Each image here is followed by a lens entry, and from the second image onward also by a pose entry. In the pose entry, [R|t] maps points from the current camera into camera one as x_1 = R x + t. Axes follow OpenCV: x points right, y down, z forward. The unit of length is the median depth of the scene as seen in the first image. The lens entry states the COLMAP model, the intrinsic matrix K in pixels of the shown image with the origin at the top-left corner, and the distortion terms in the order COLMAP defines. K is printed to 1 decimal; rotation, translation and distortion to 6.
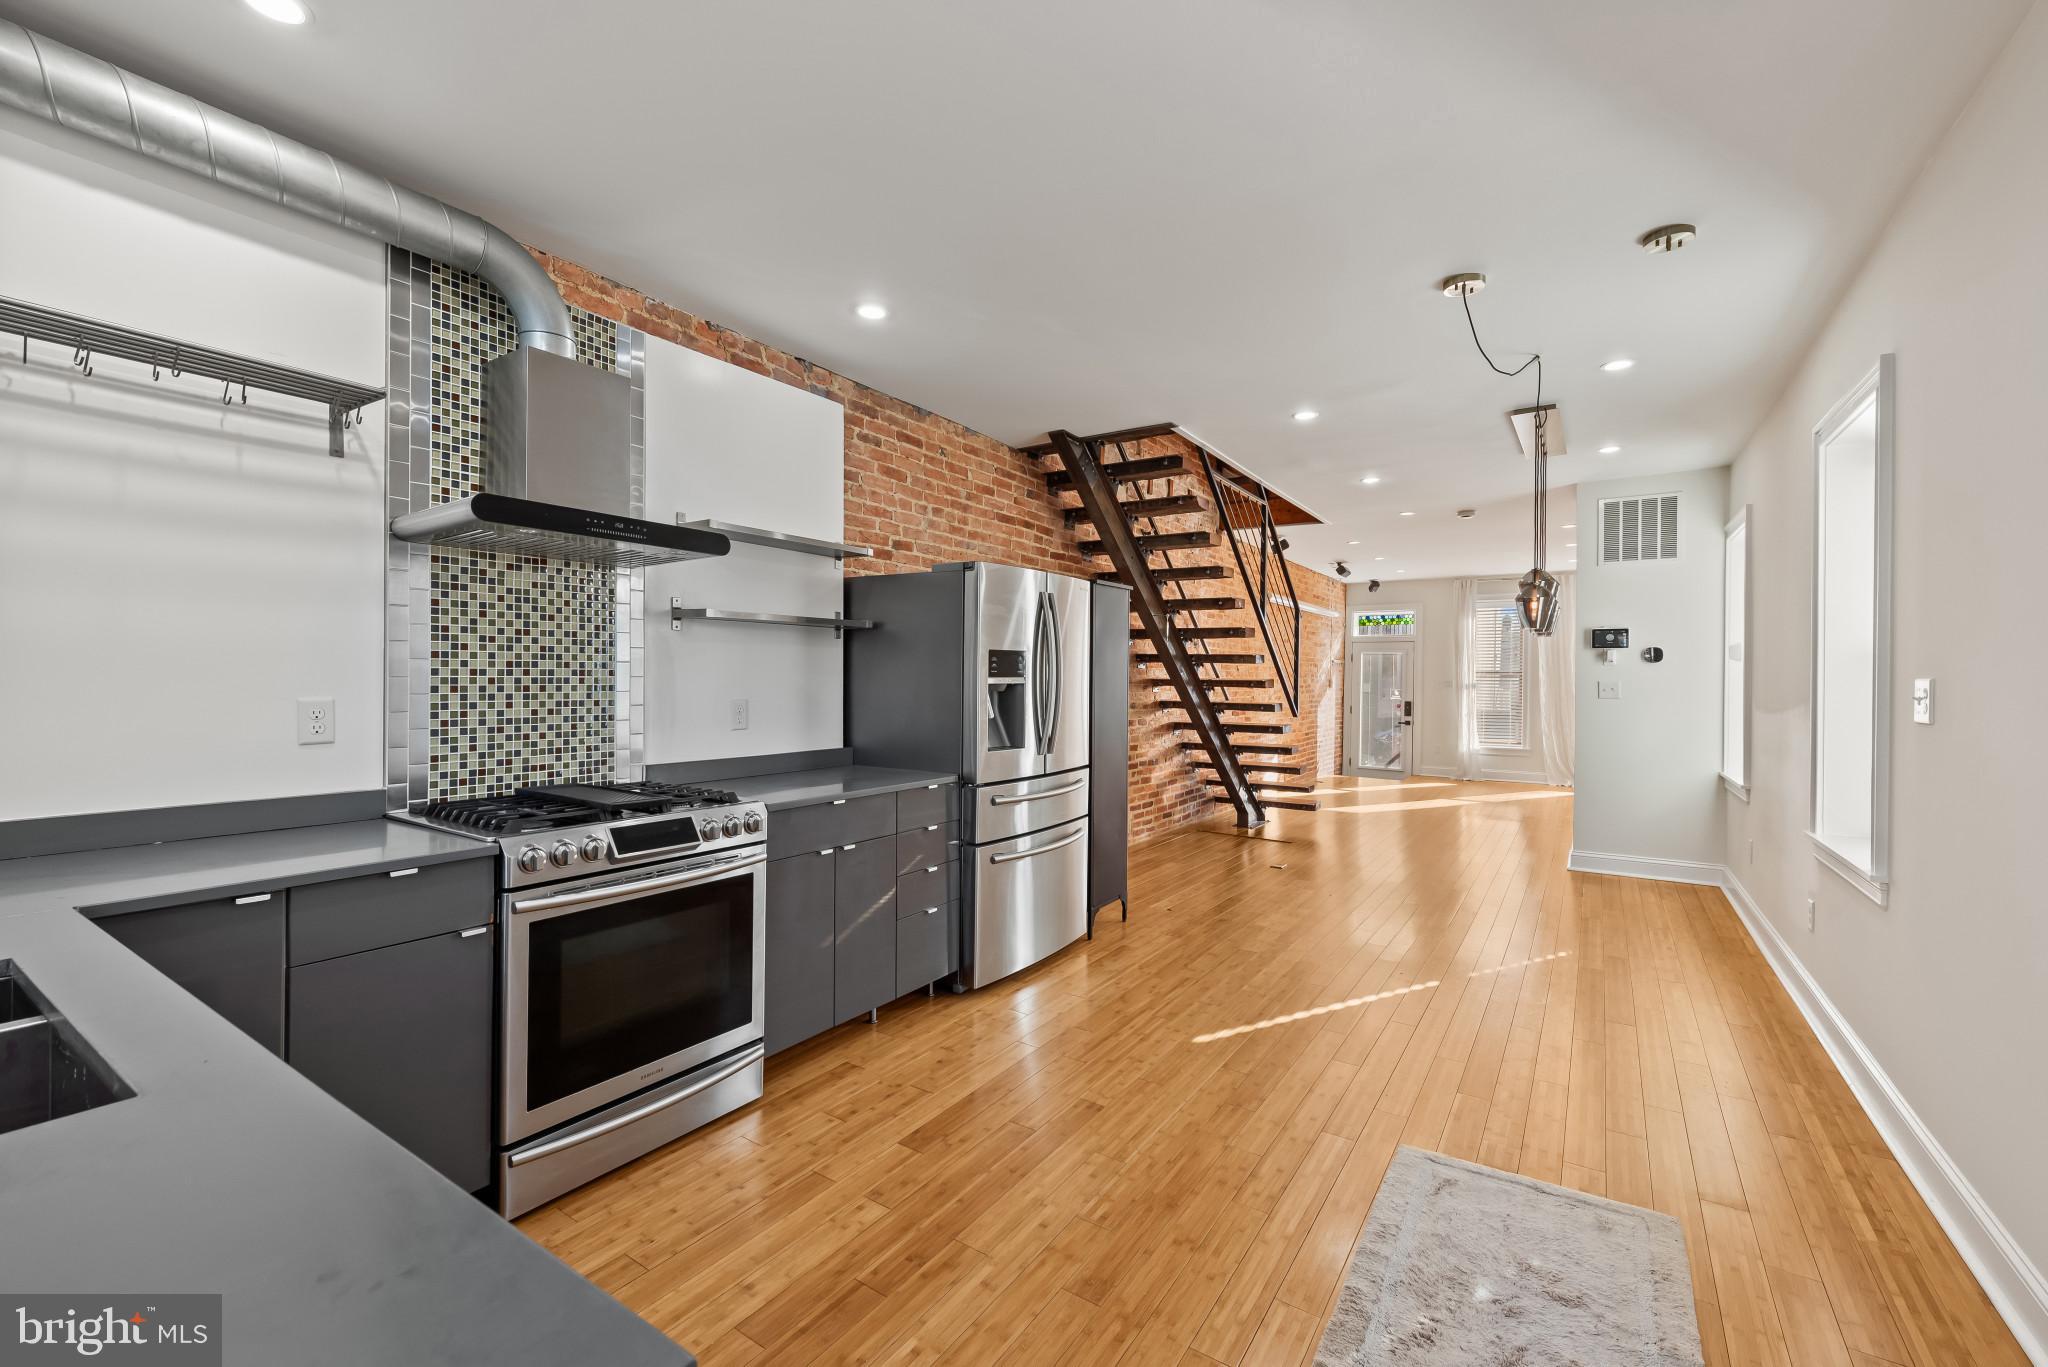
lens RADIAL K [[853.8, 0, 1005.8], [0, 853.8, 676.5], [0, 0, 1]] dist [0.004810, -0.001632]
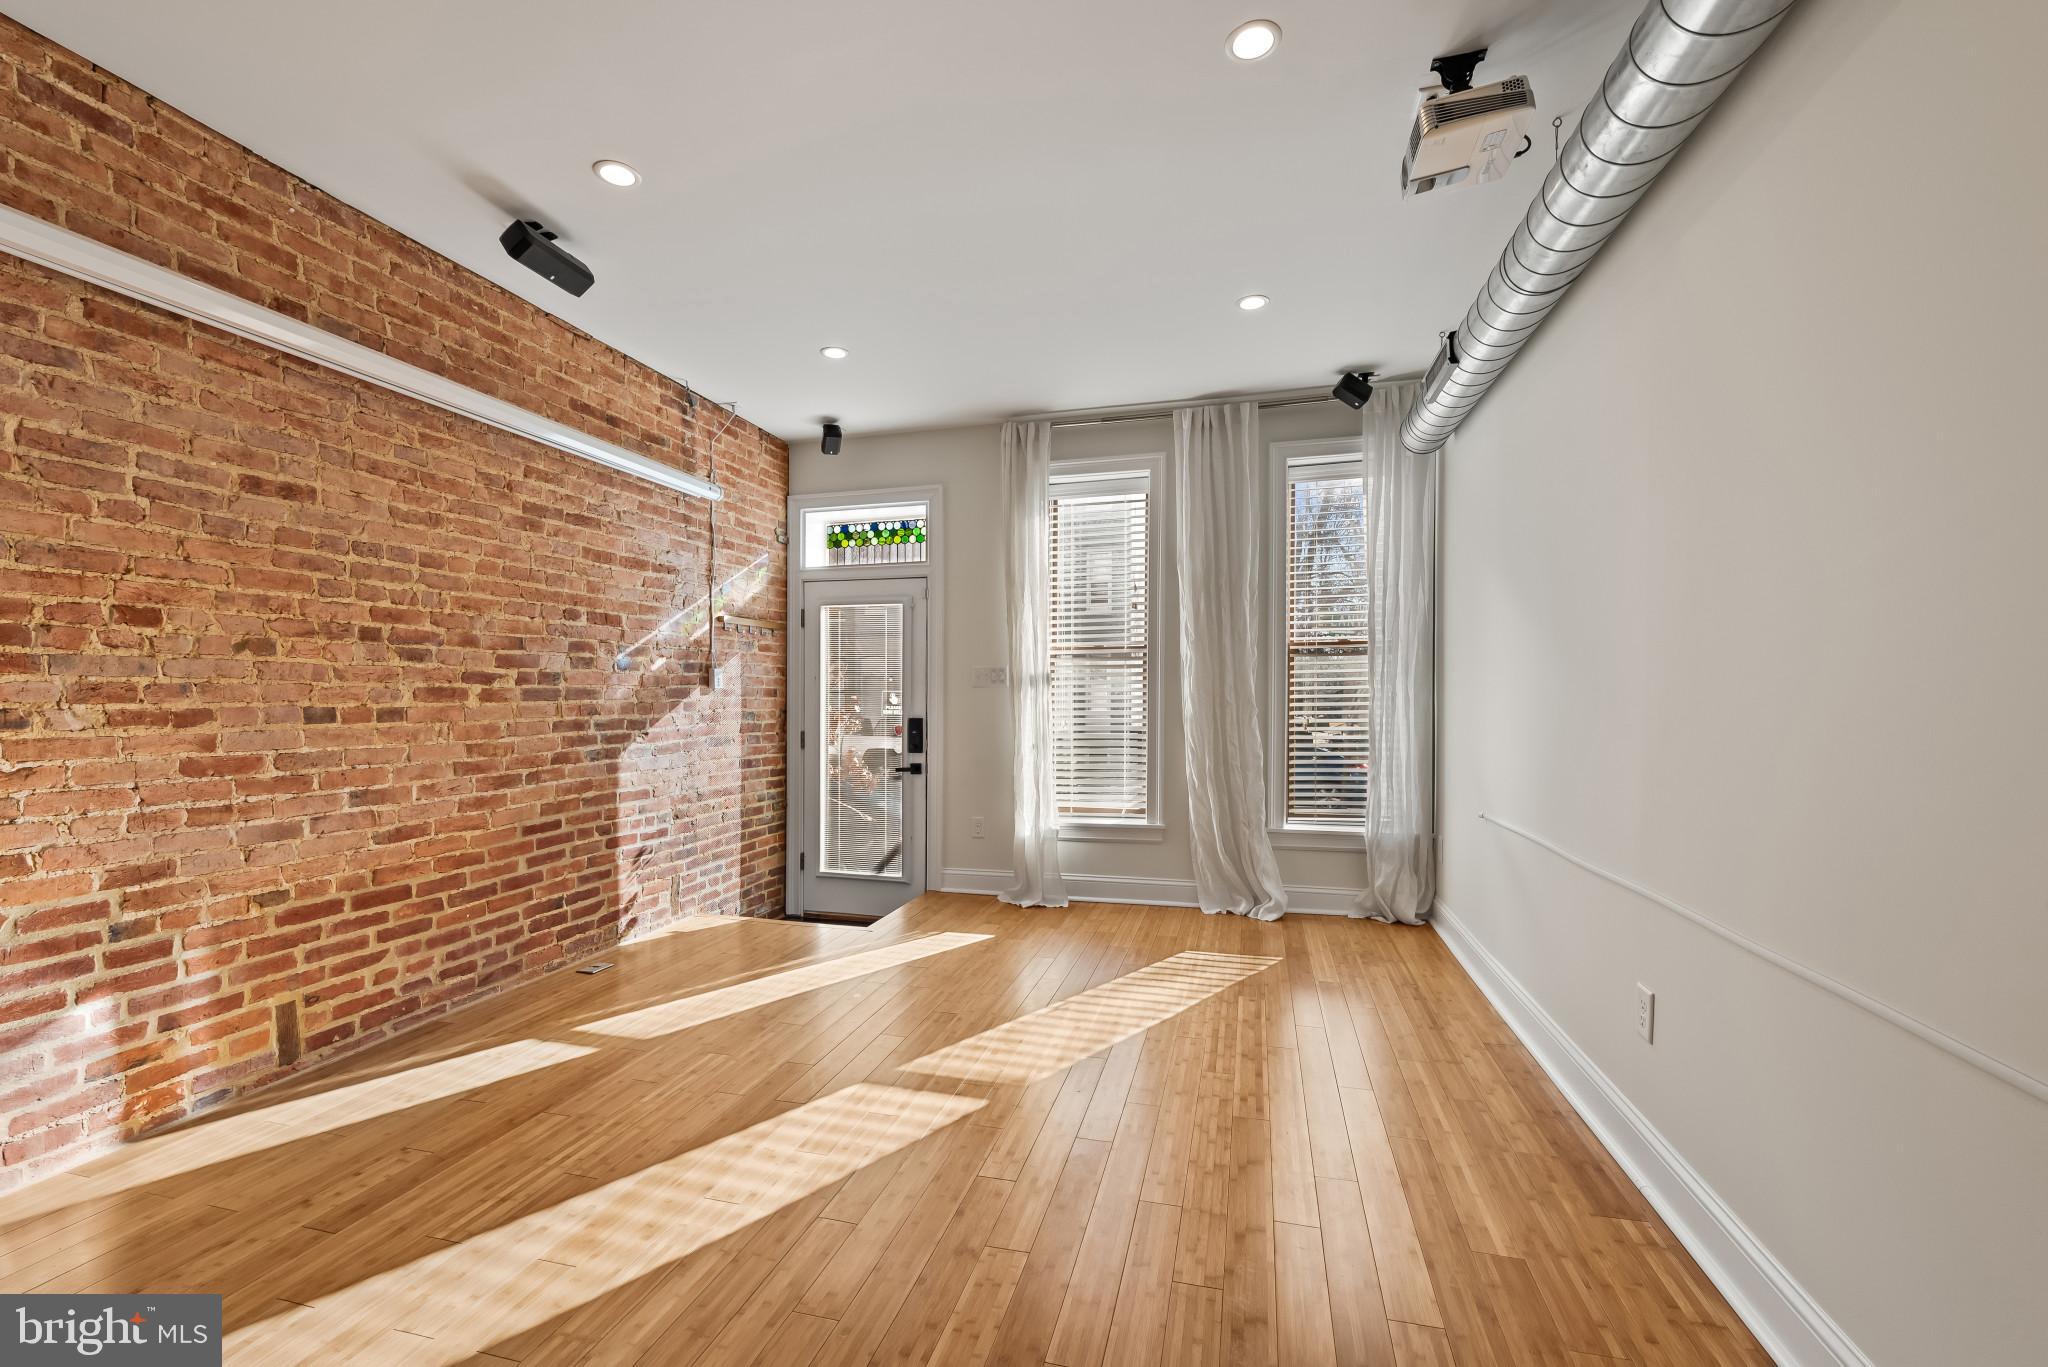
lens RADIAL K [[853.8, 0, 1025.6], [0, 853.8, 711.3], [0, 0, 1]] dist [0.004810, -0.001632]
pose [[0.942824, -0.017138, 0.332849, 1.007151], [0.010536, 0.999711, 0.021630, 0.044908], [-0.333123, -0.016886, 0.942732, 1.539344]]
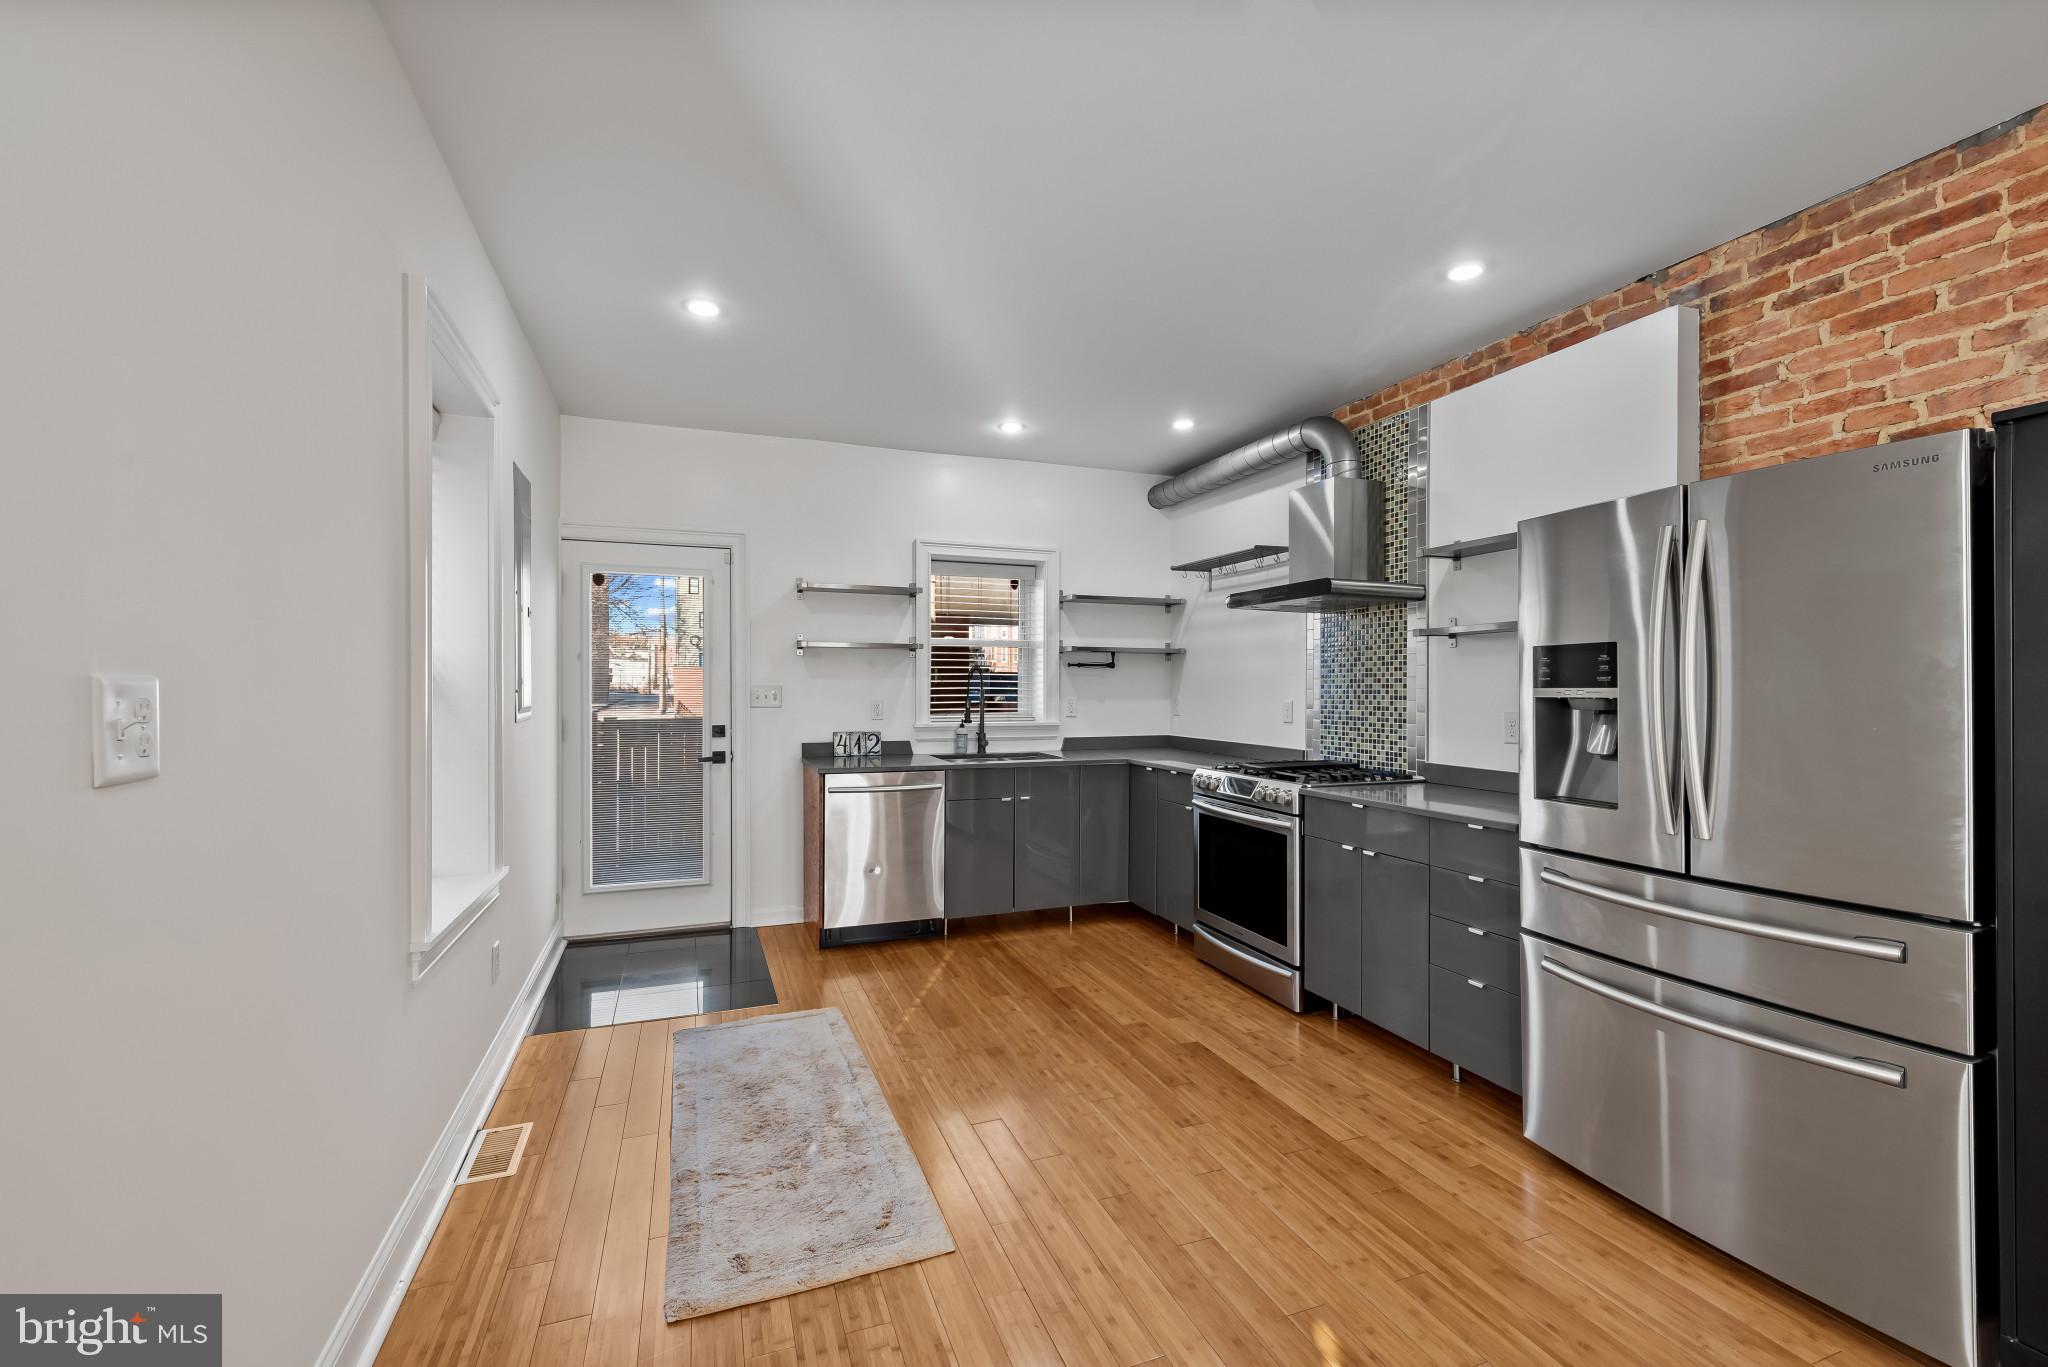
lens RADIAL K [[853.8, 0, 1031.5], [0, 853.8, 683.8], [0, 0, 1]] dist [0.004810, -0.001632]
pose [[-0.562682, -0.010200, -0.826610, 0.612118], [-0.003724, 0.999945, -0.009804, 0.004778], [0.826665, -0.002438, -0.562689, 0.843934]]
